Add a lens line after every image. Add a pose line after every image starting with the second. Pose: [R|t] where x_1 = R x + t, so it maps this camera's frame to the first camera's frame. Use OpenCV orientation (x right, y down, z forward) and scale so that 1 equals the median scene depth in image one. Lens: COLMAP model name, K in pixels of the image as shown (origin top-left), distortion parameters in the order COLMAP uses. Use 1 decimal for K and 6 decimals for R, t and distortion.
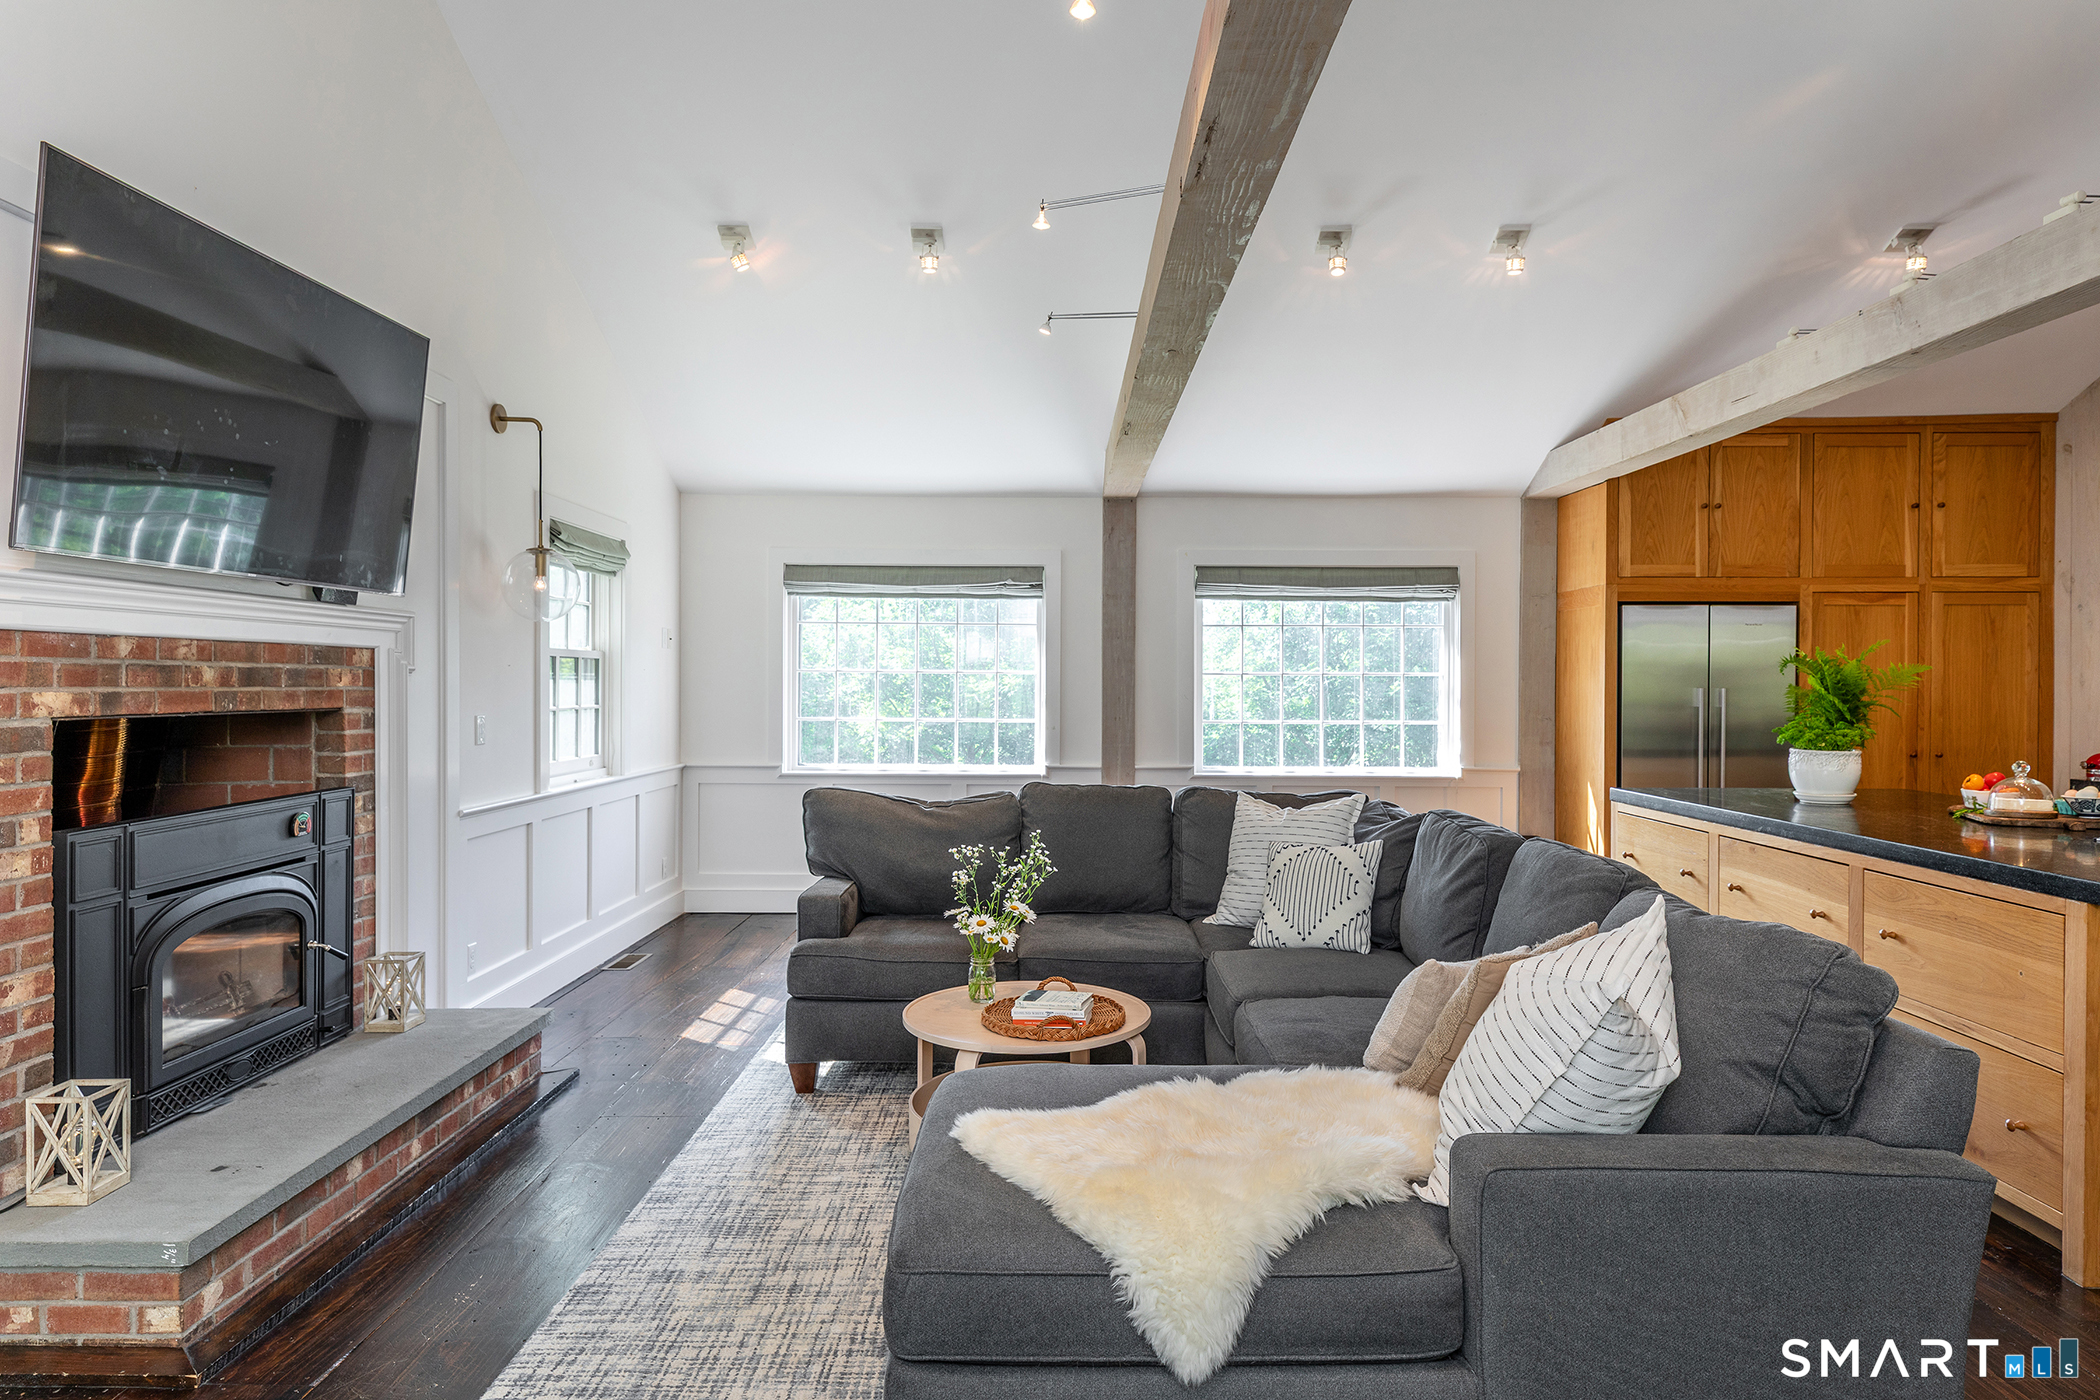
lens RADIAL K [[1238.7, 0, 1048.4], [0, 1238.7, 692.6], [0, 0, 1]] dist [0.033768, -0.024994]
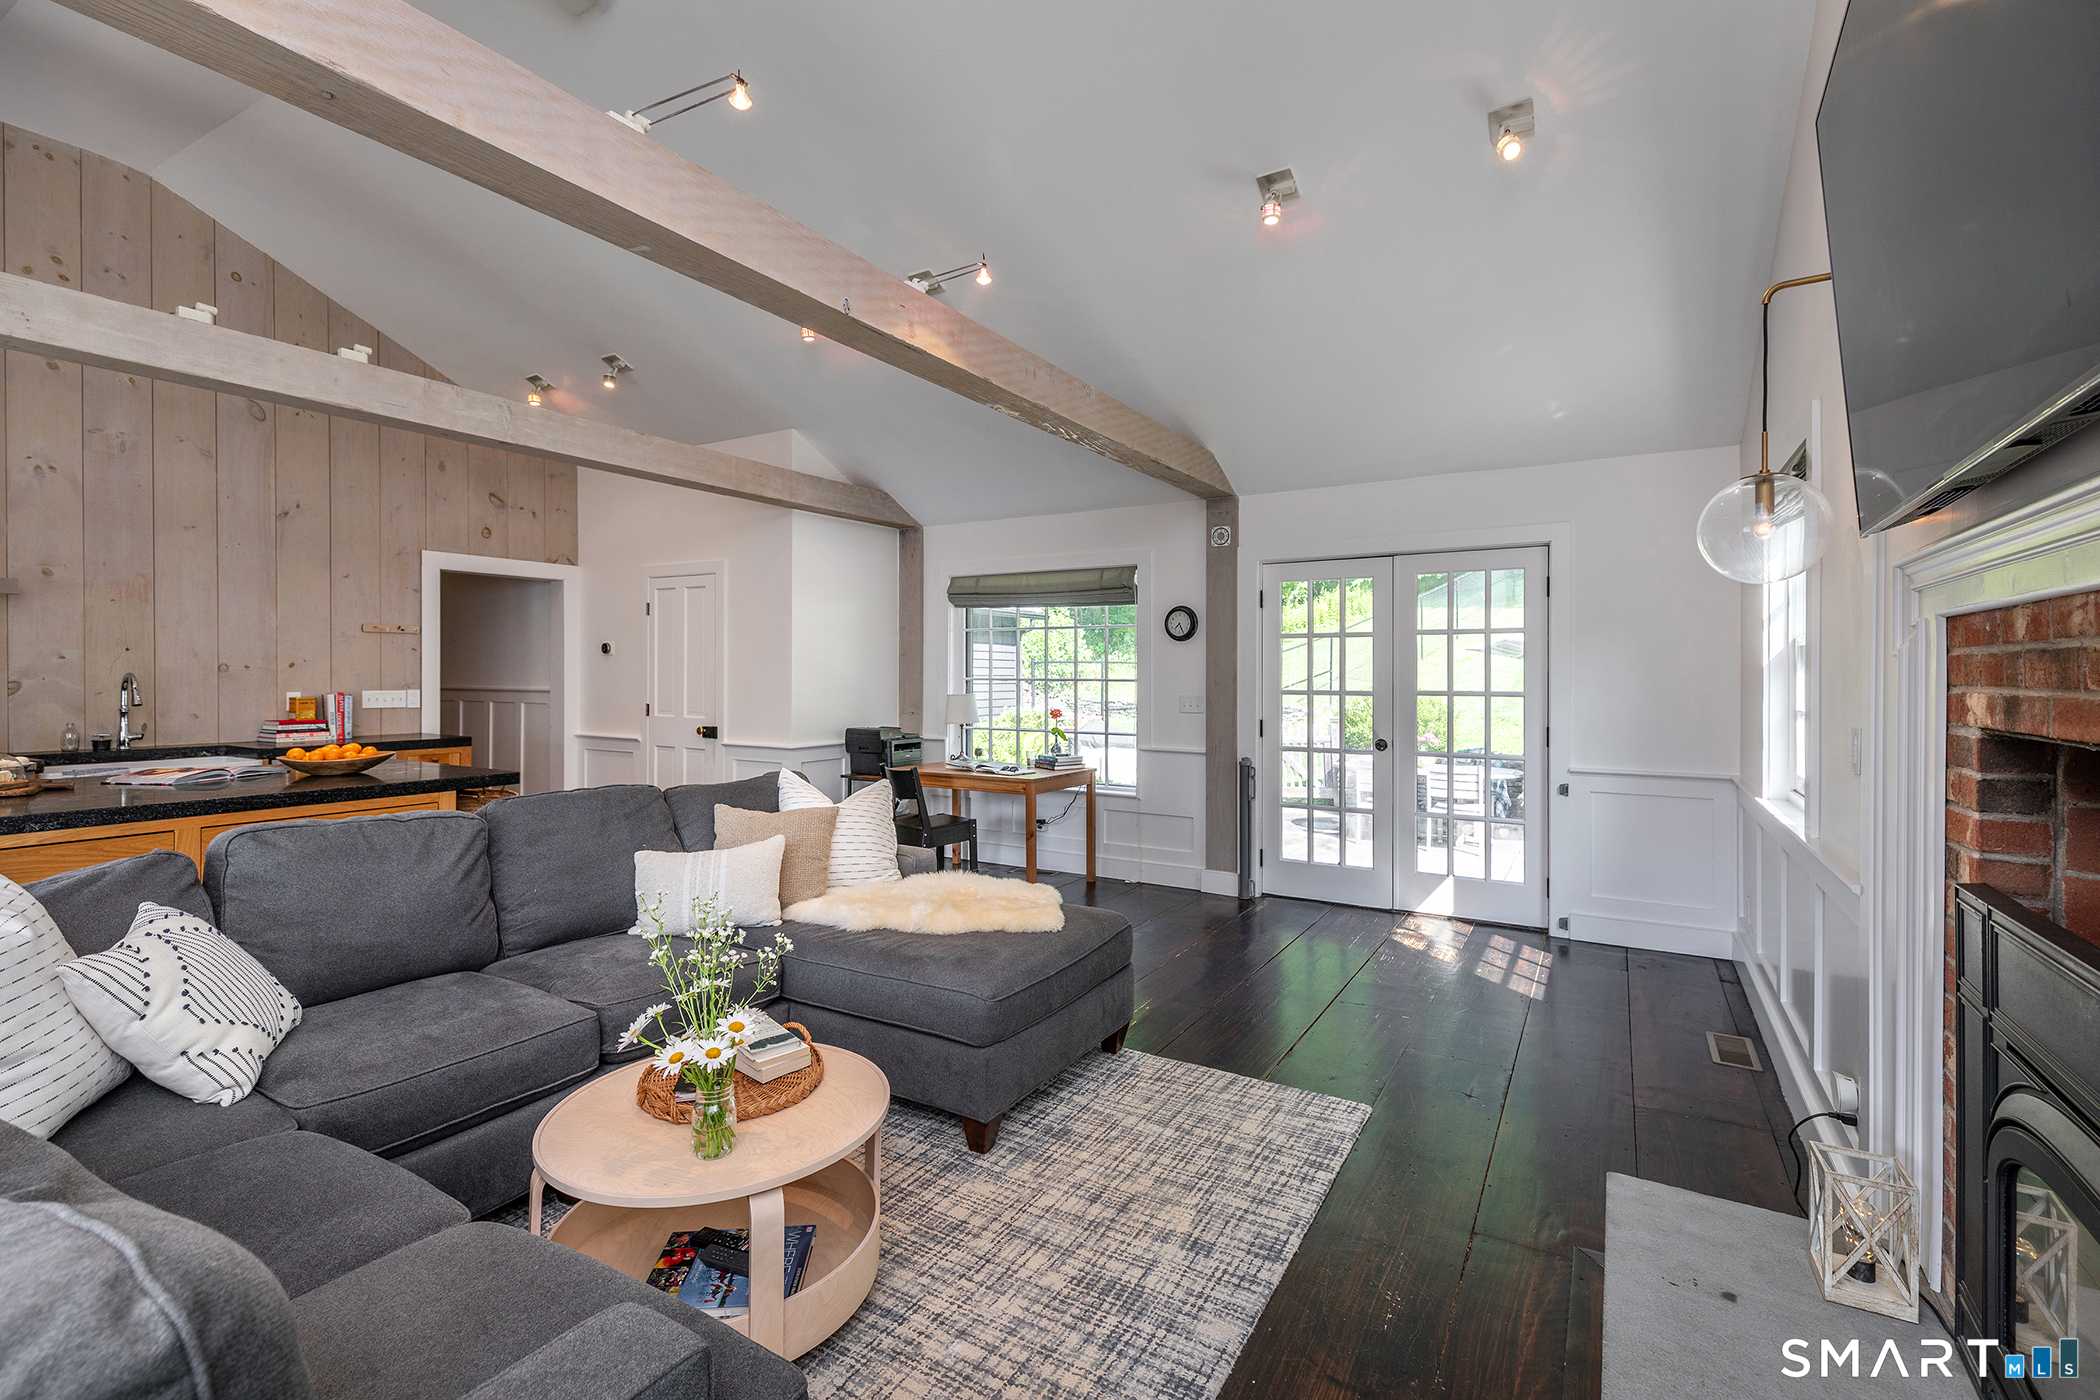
lens RADIAL K [[931.4, 0, 1050.4], [0, 931.4, 674.5], [0, 0, 1]] dist [0.012526, -0.000293]
pose [[-0.858876, -0.007672, 0.512126, -0.429869], [-0.003250, 0.999949, 0.009529, -0.010747], [-0.512173, 0.006519, -0.858858, 1.245646]]
